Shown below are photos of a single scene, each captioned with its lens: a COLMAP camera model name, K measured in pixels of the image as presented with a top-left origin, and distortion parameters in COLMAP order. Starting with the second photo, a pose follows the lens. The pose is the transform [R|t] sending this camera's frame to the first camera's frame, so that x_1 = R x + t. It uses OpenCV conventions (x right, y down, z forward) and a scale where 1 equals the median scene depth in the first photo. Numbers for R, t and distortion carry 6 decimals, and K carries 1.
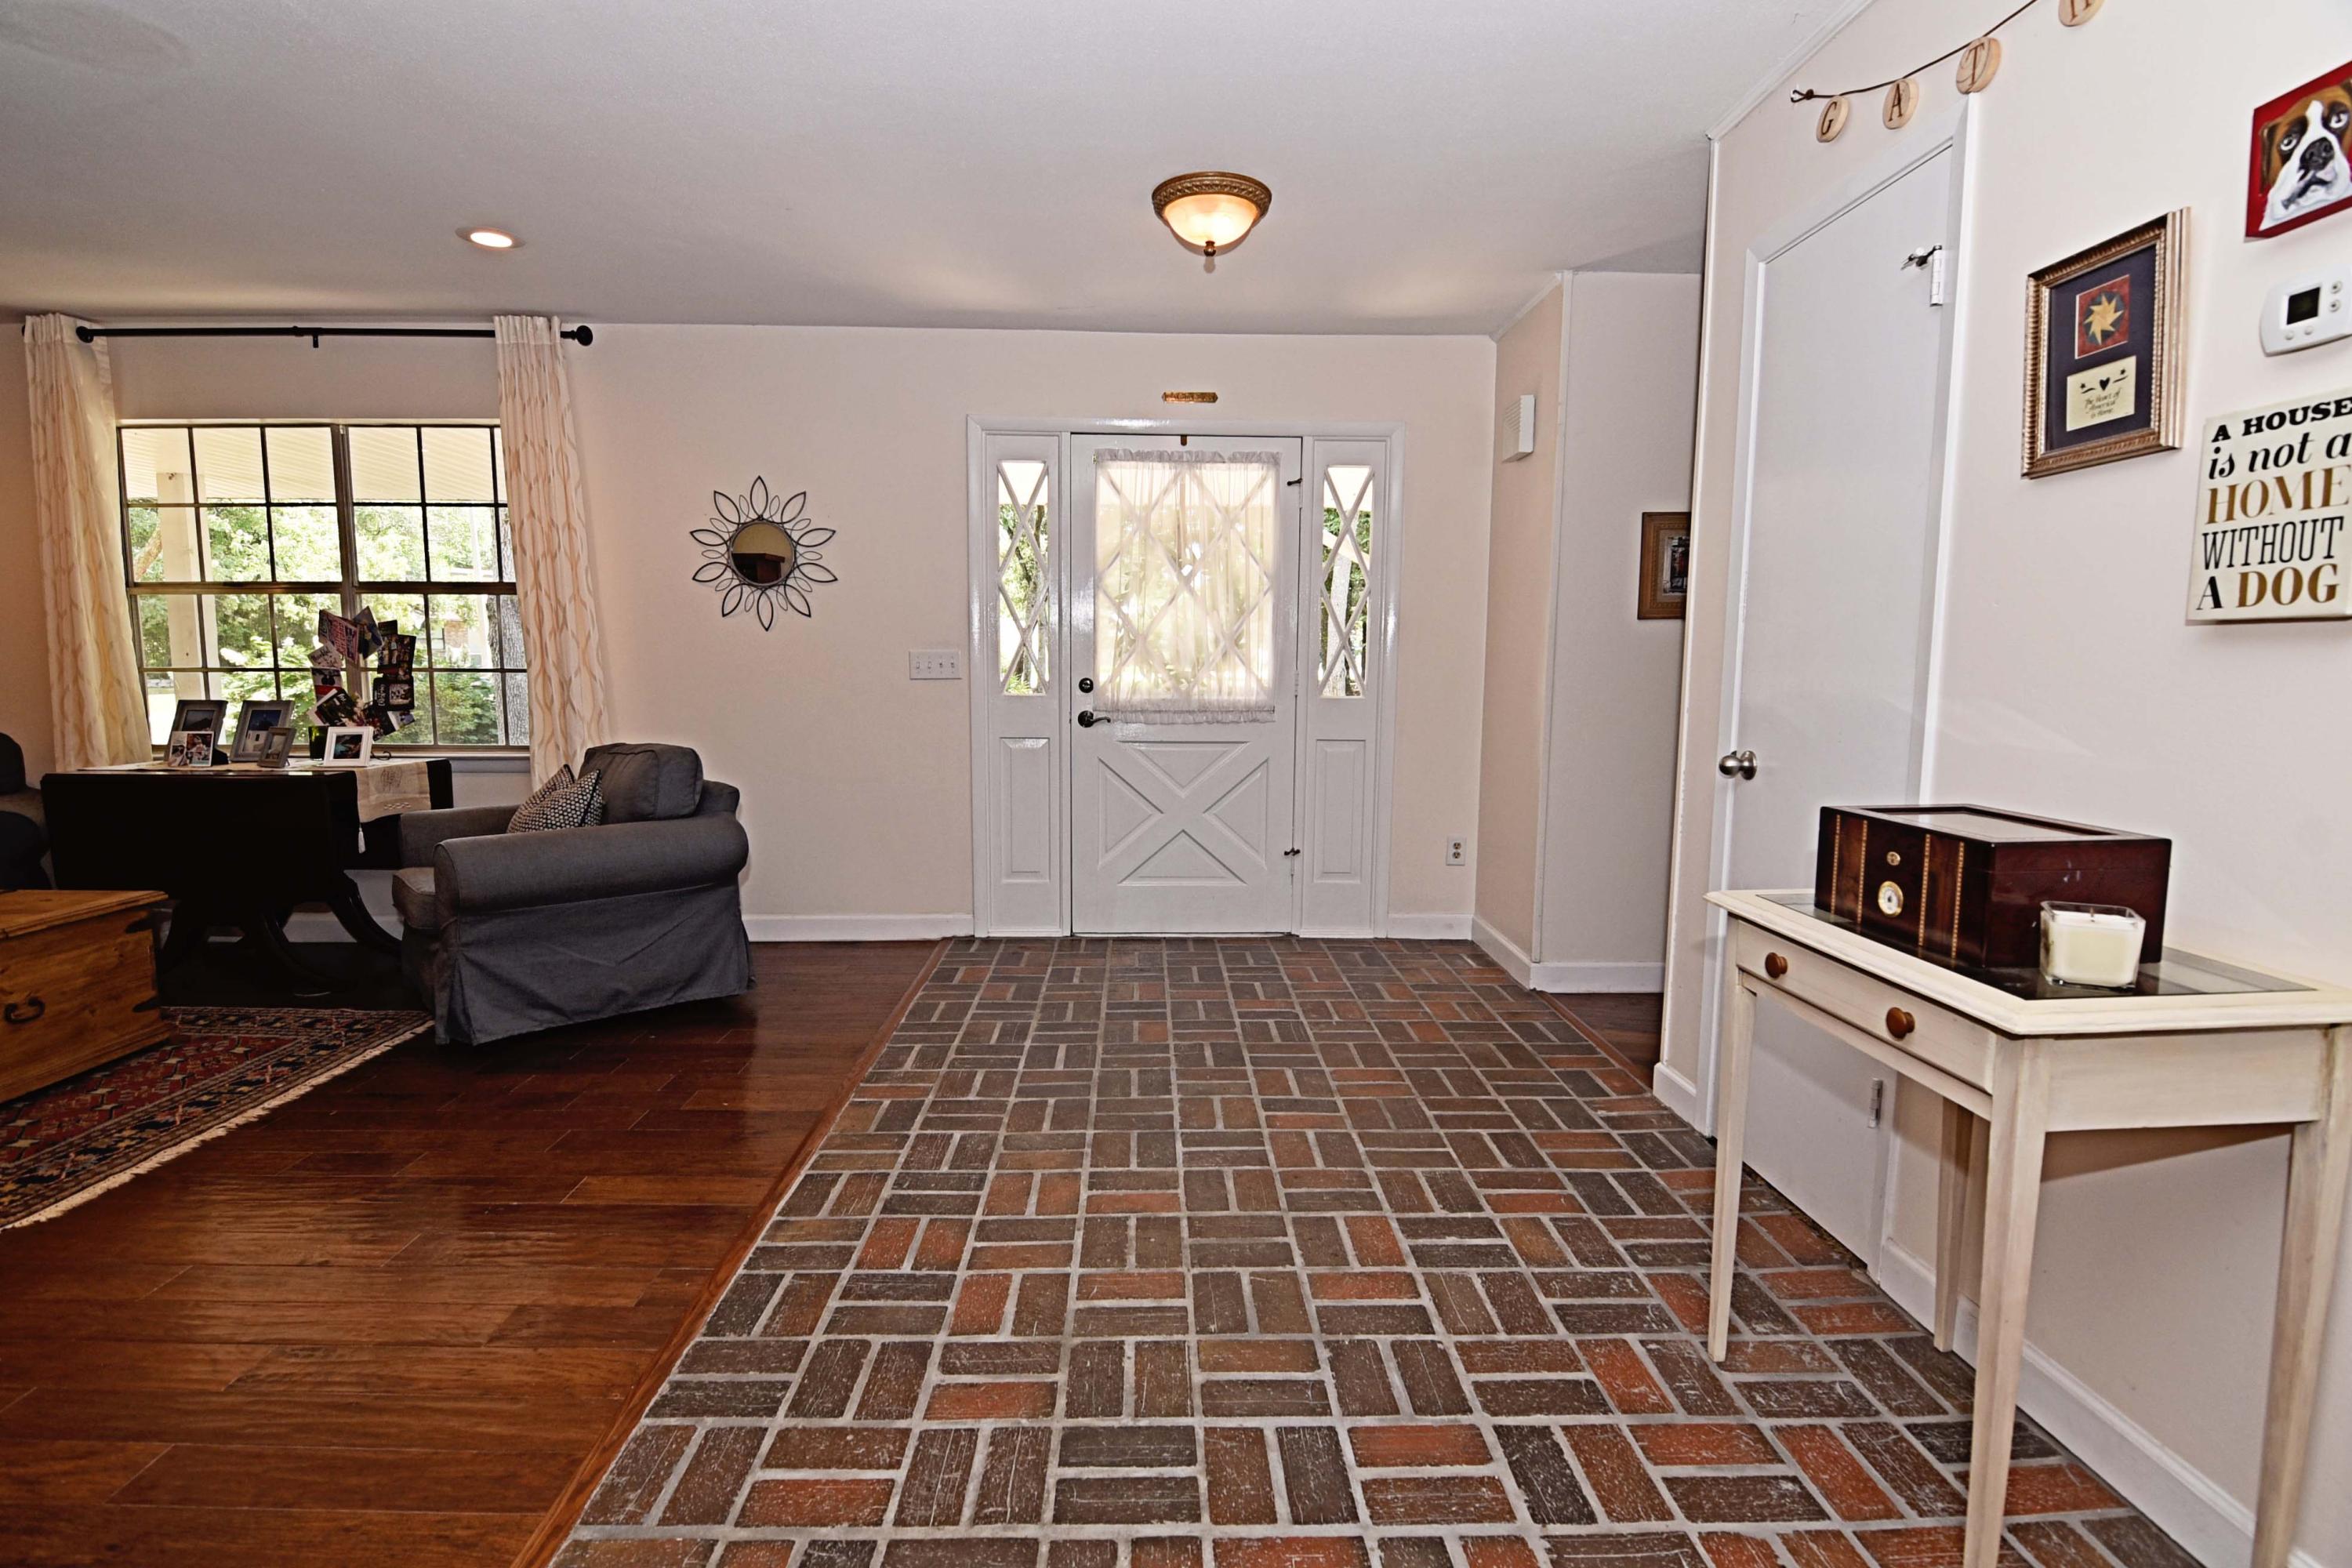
lens RADIAL K [[1146.3, 0, 1176.0], [0, 1146.3, 784.0], [0, 0, 1]] dist [0.000239, -0.006749]
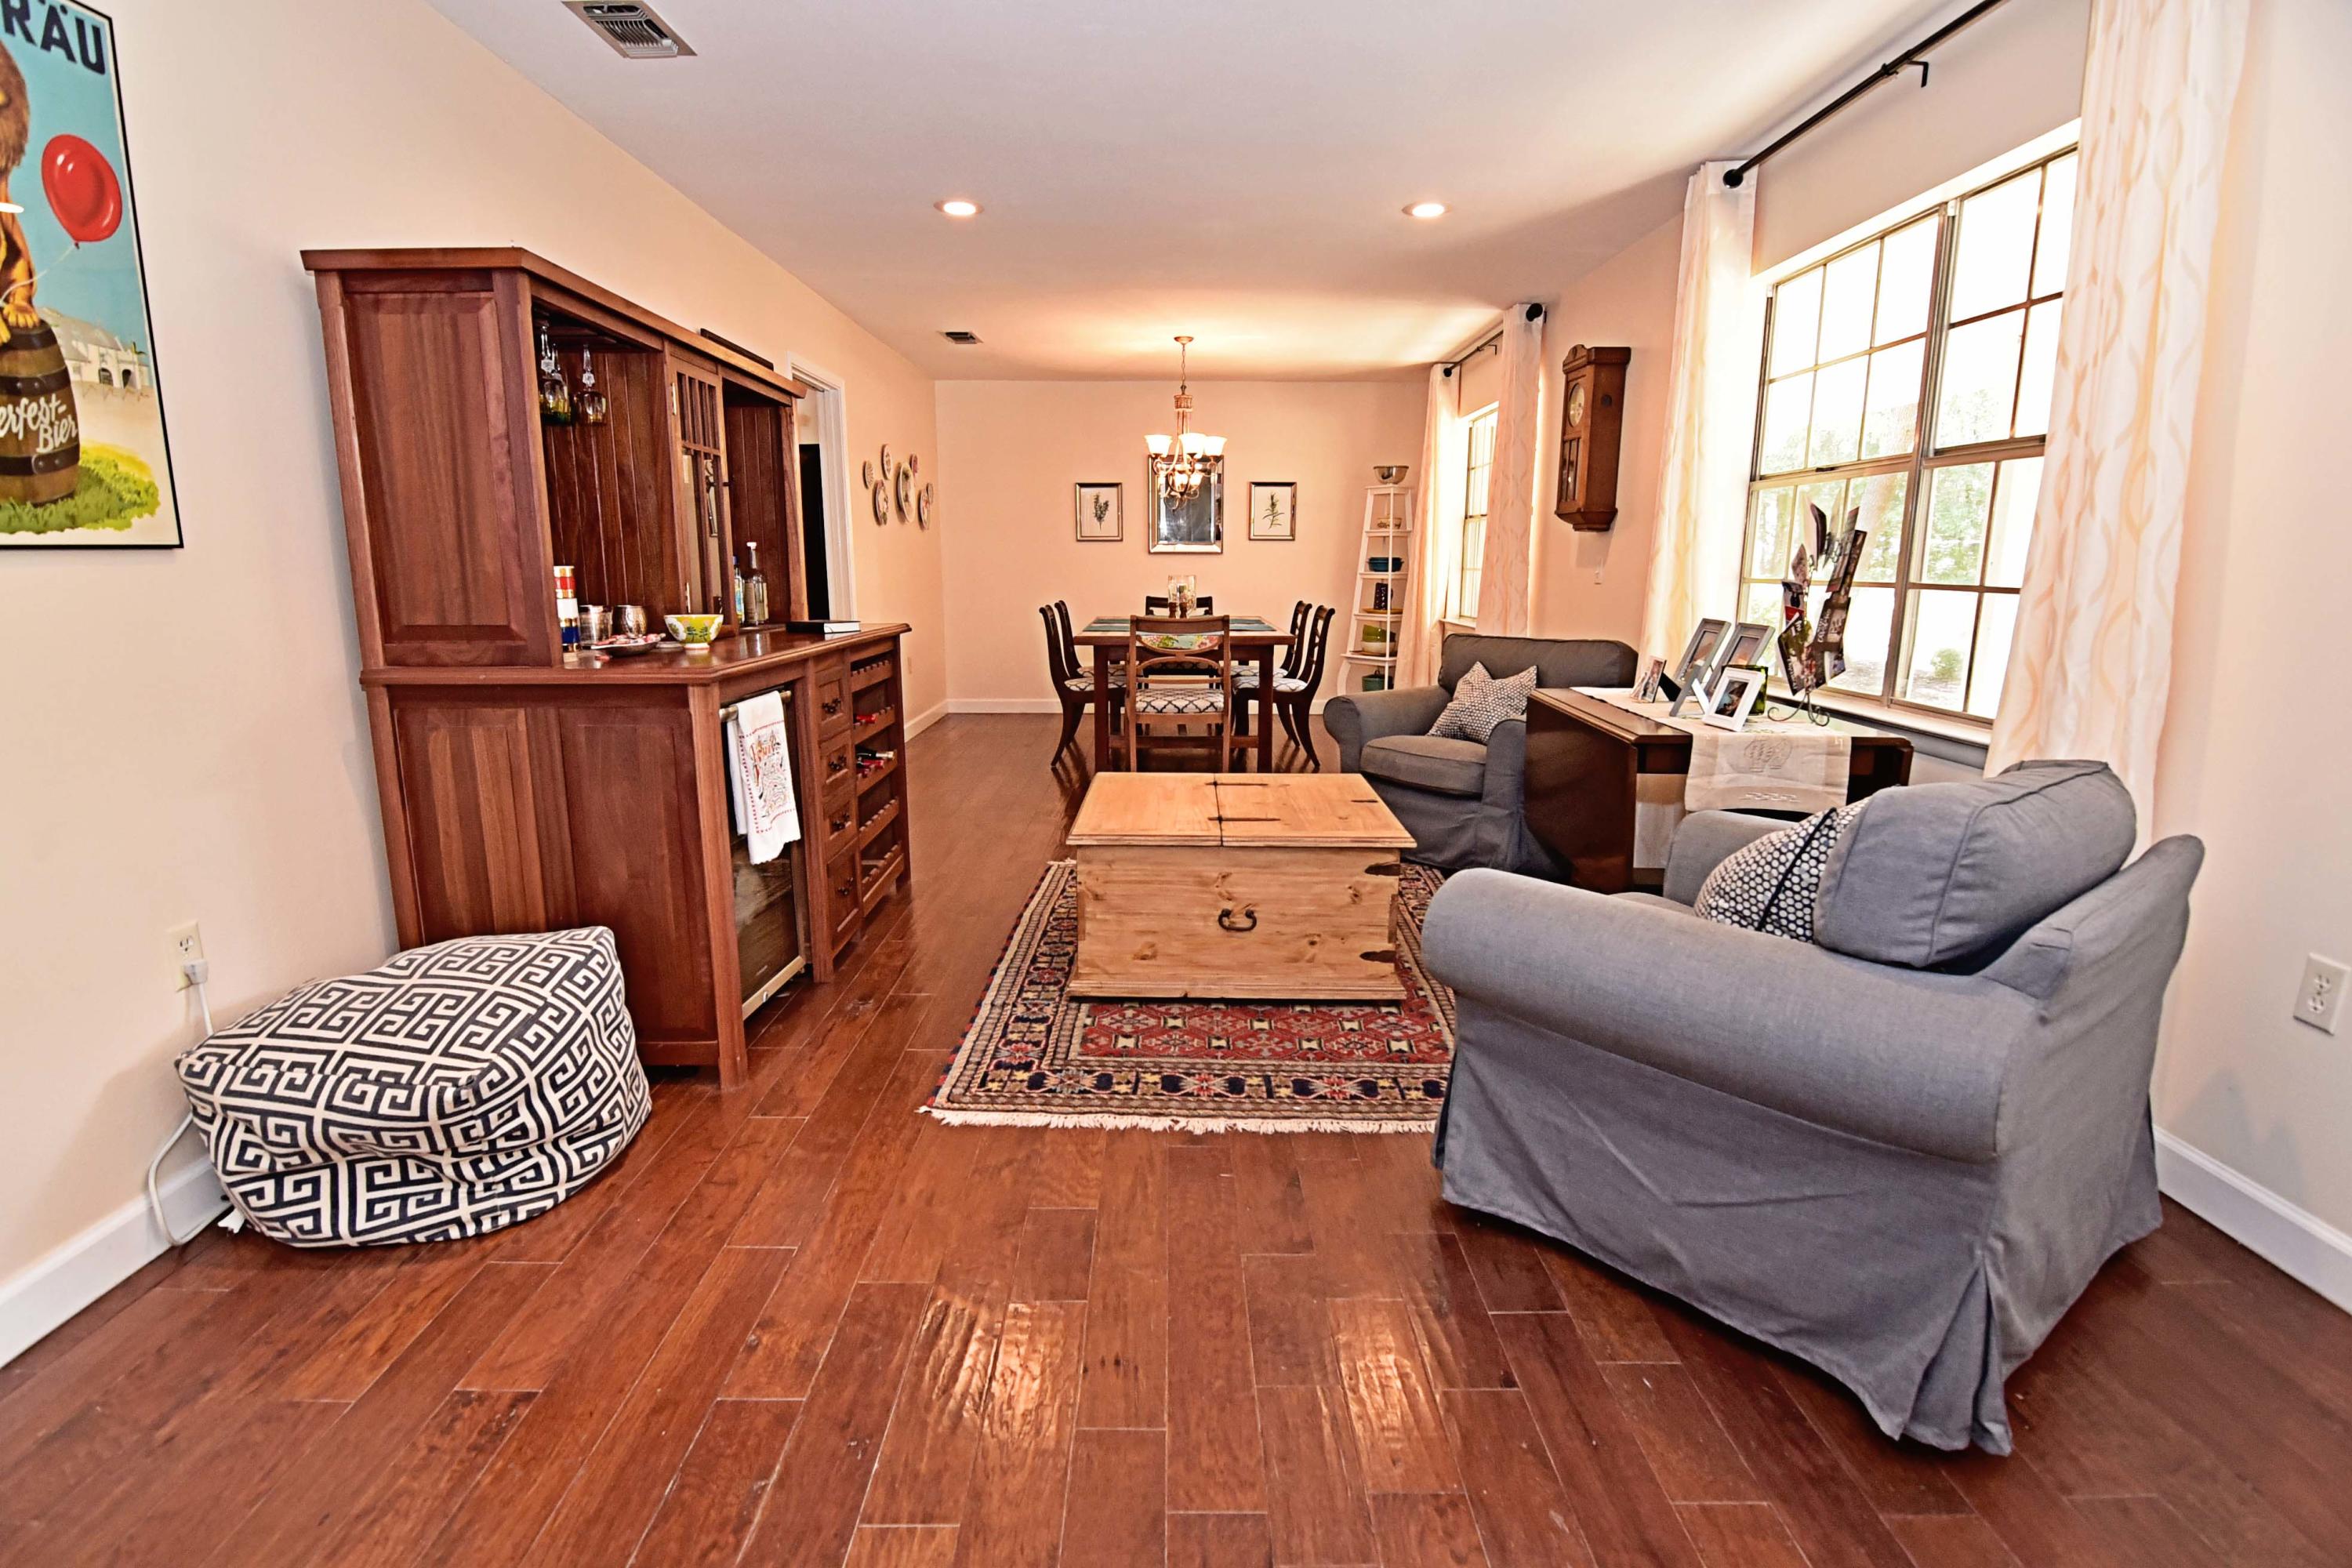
lens RADIAL K [[1146.3, 0, 1176.0], [0, 1146.3, 784.0], [0, 0, 1]] dist [0.000239, -0.006749]
pose [[-0.017053, 0.189778, -0.981679, -0.044999], [-0.123296, 0.973929, 0.190421, -0.086996], [0.992223, 0.124284, 0.006791, 0.813449]]
